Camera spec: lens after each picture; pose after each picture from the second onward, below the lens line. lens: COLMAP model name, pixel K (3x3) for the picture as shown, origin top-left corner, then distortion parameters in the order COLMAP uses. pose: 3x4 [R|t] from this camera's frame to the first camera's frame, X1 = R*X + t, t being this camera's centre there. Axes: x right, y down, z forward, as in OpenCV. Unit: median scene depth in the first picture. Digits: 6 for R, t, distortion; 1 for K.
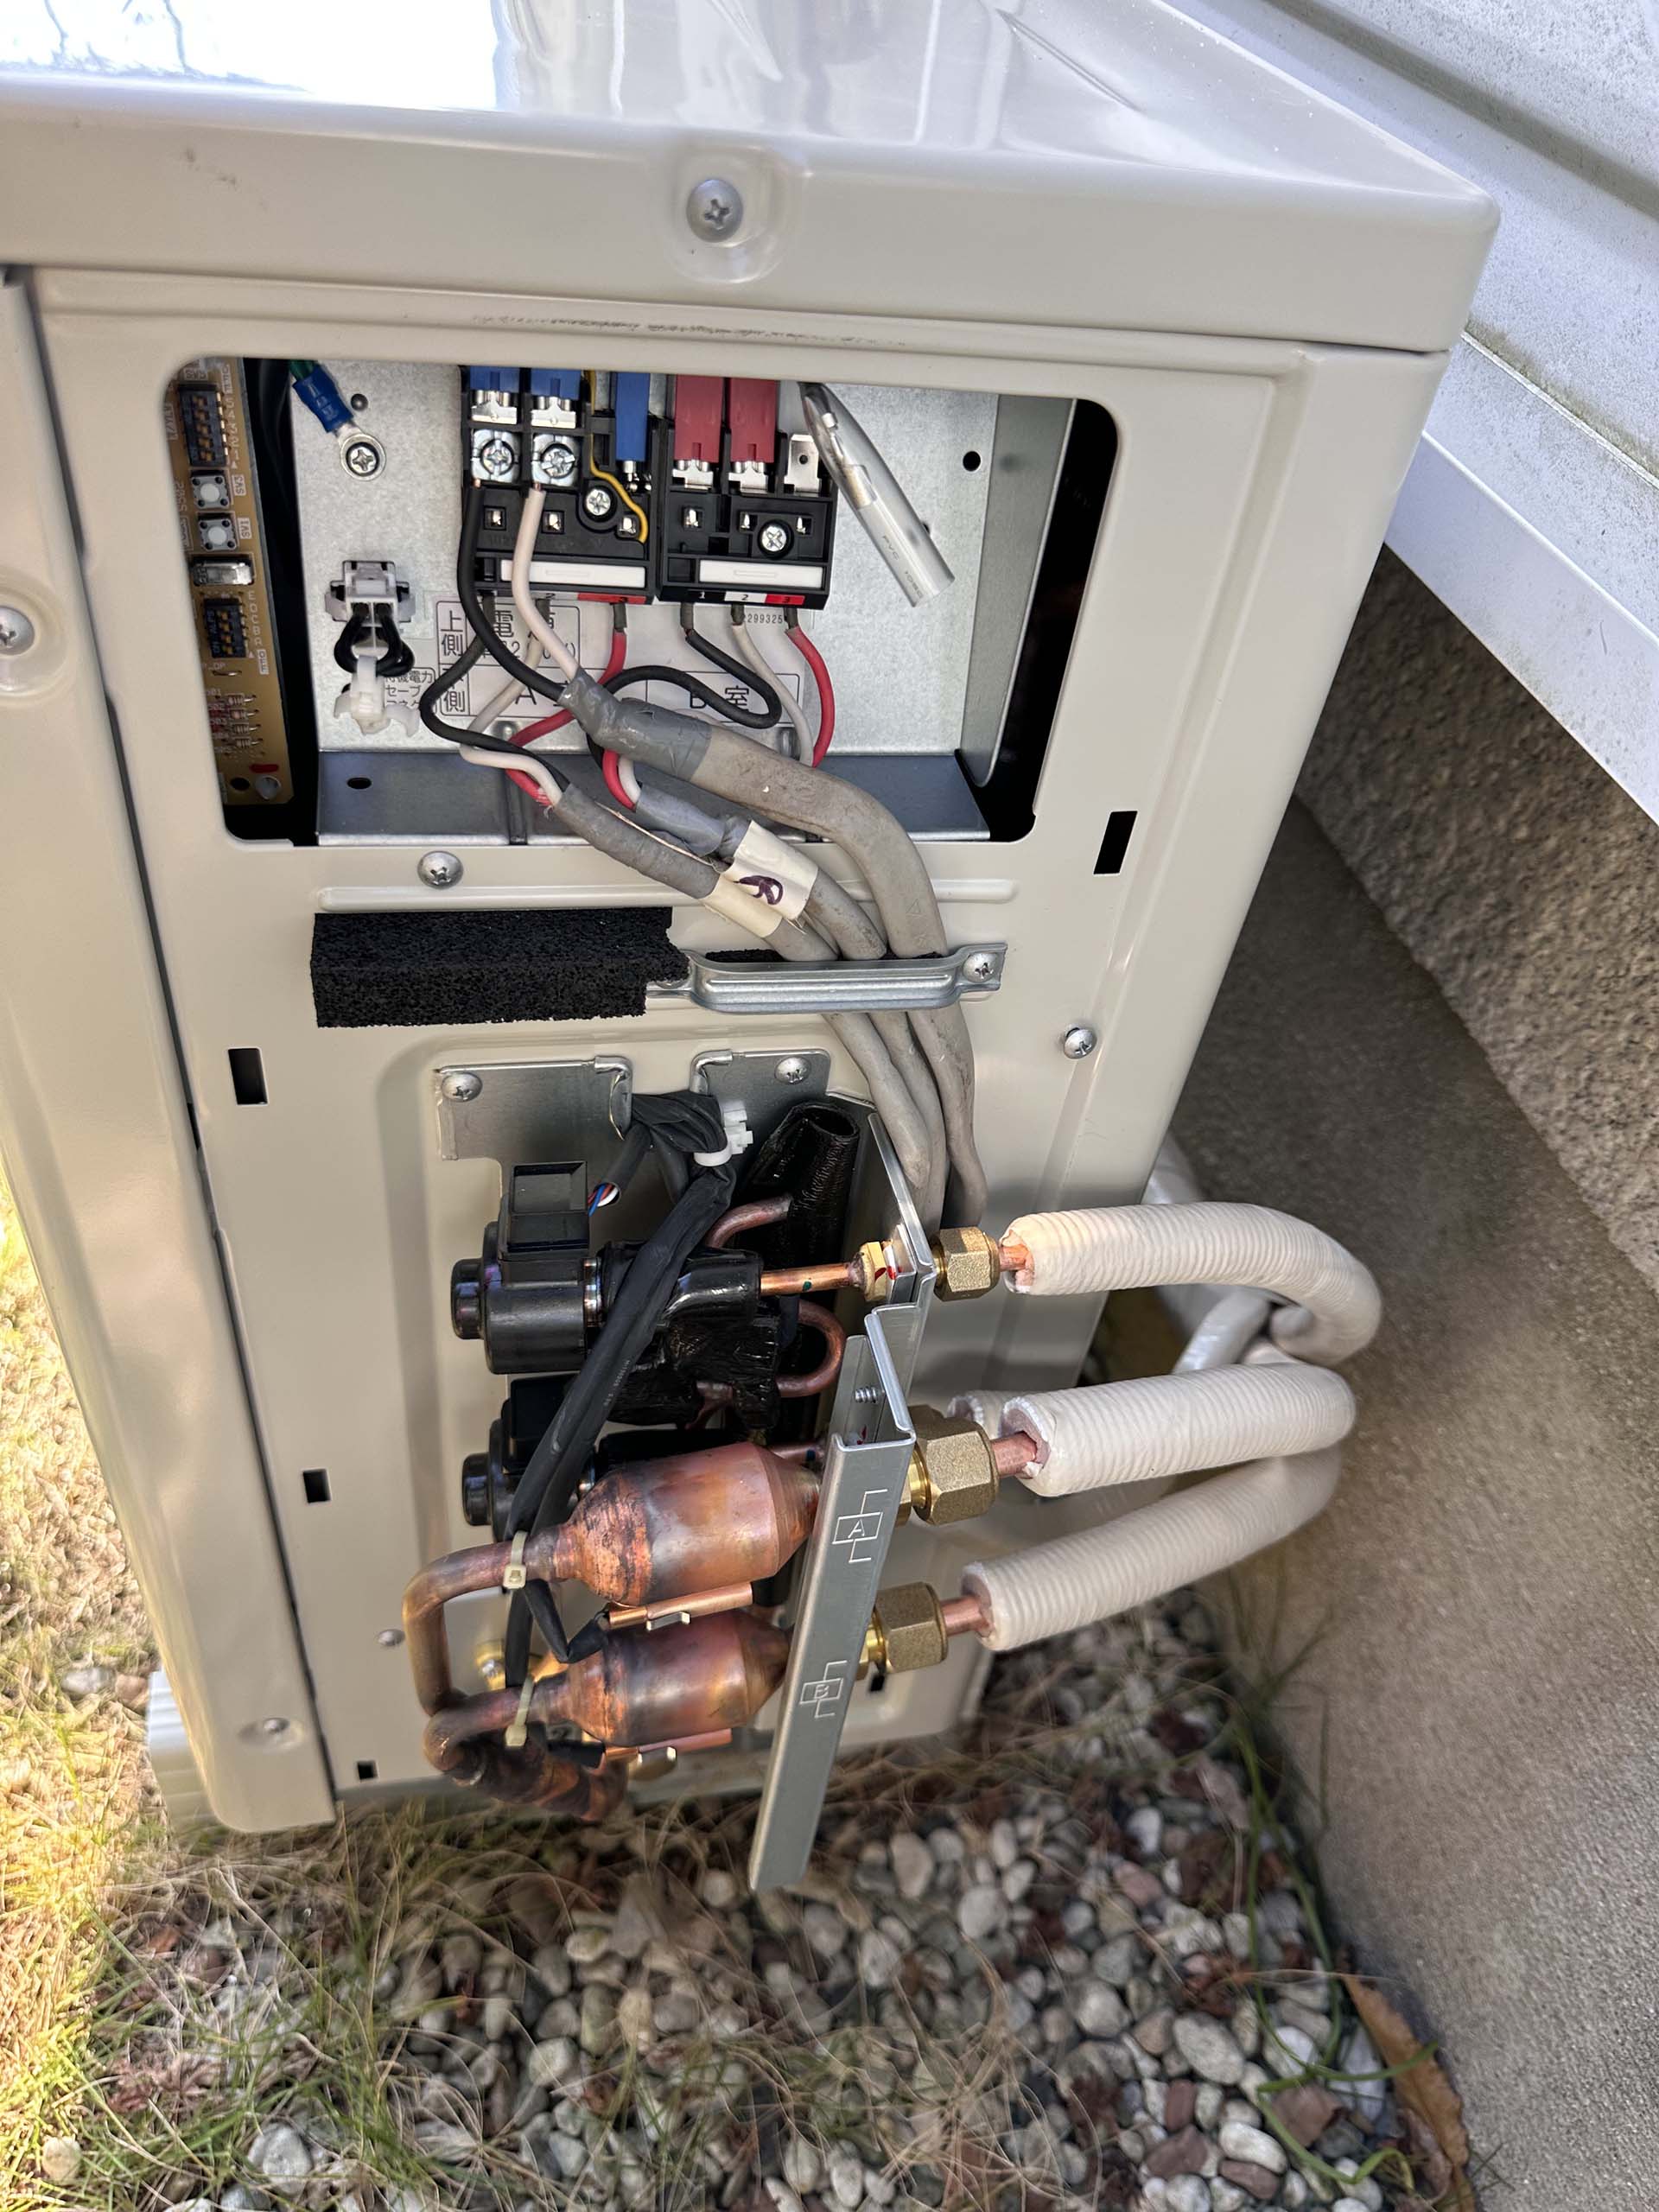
lens RADIAL K [[1563.6, 0, 834.0], [0, 1563.6, 1155.2], [0, 0, 1]] dist [0.033640, -0.046258]
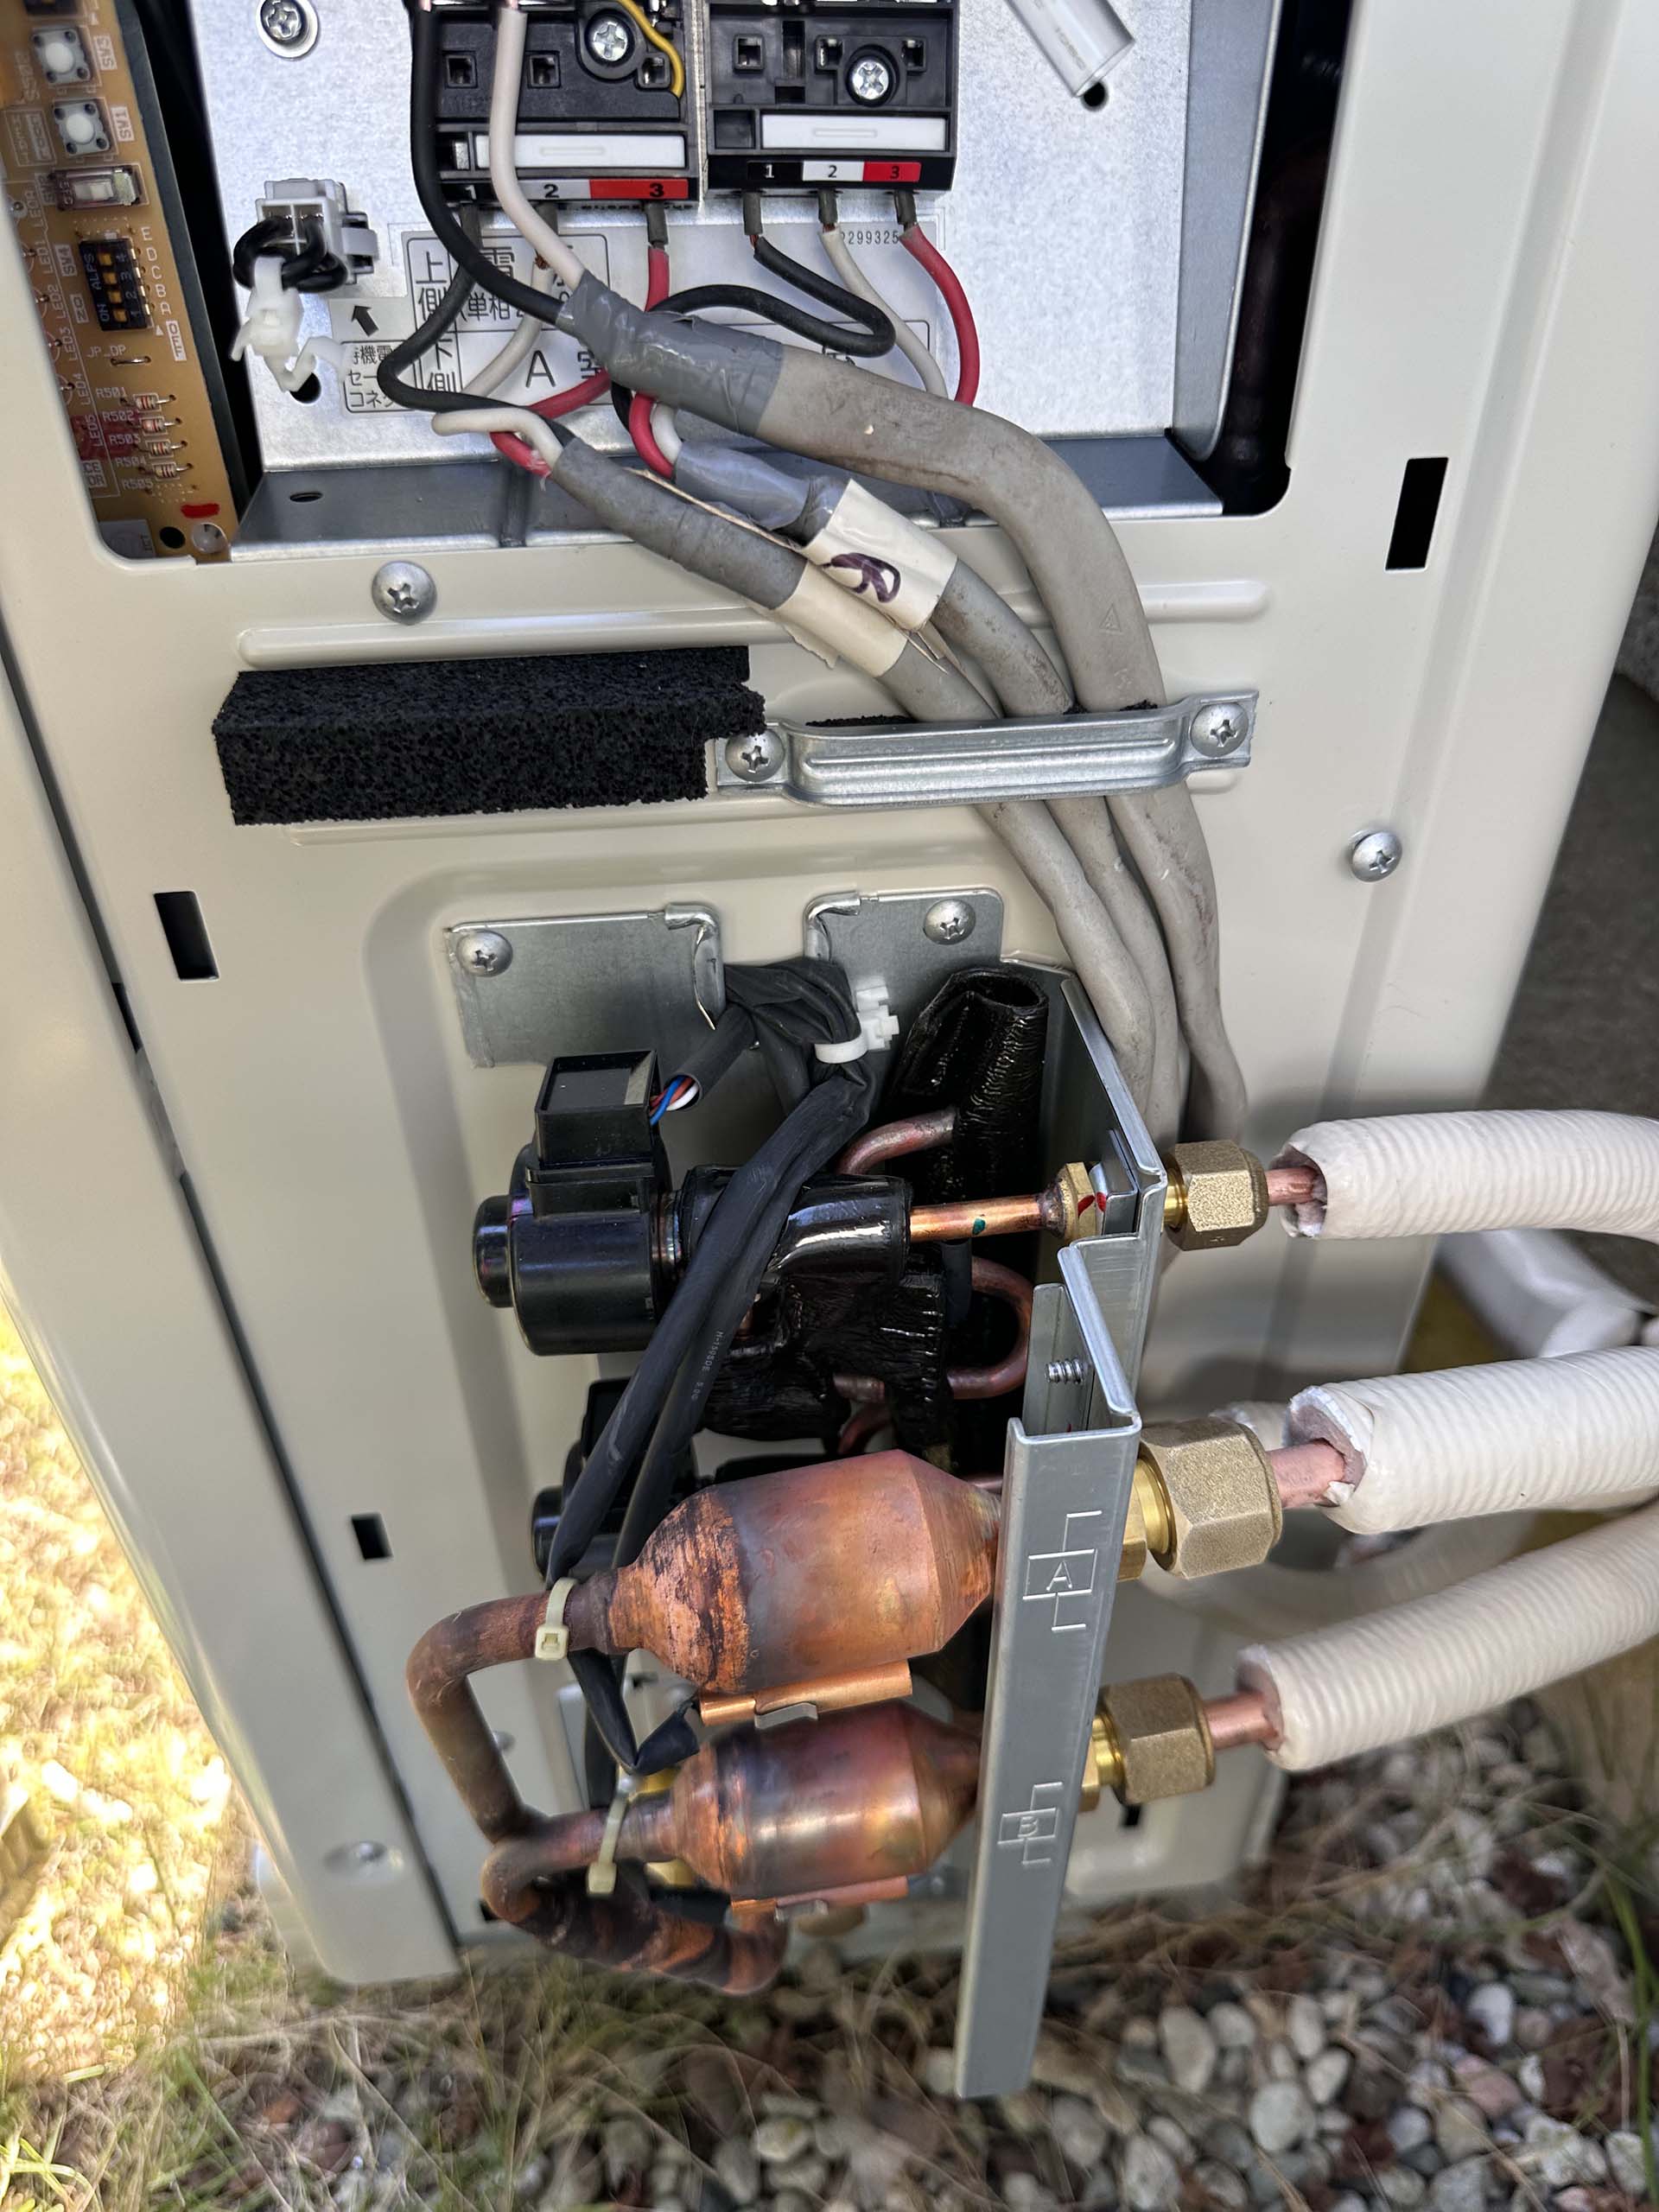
lens RADIAL K [[1563.6, 0, 860.8], [0, 1563.6, 1153.0], [0, 0, 1]] dist [0.033640, -0.046258]
pose [[0.989157, -0.038302, -0.141780, 0.017631], [0.028341, 0.997029, -0.071623, 0.059017], [0.144102, 0.066828, 0.987304, 0.180846]]
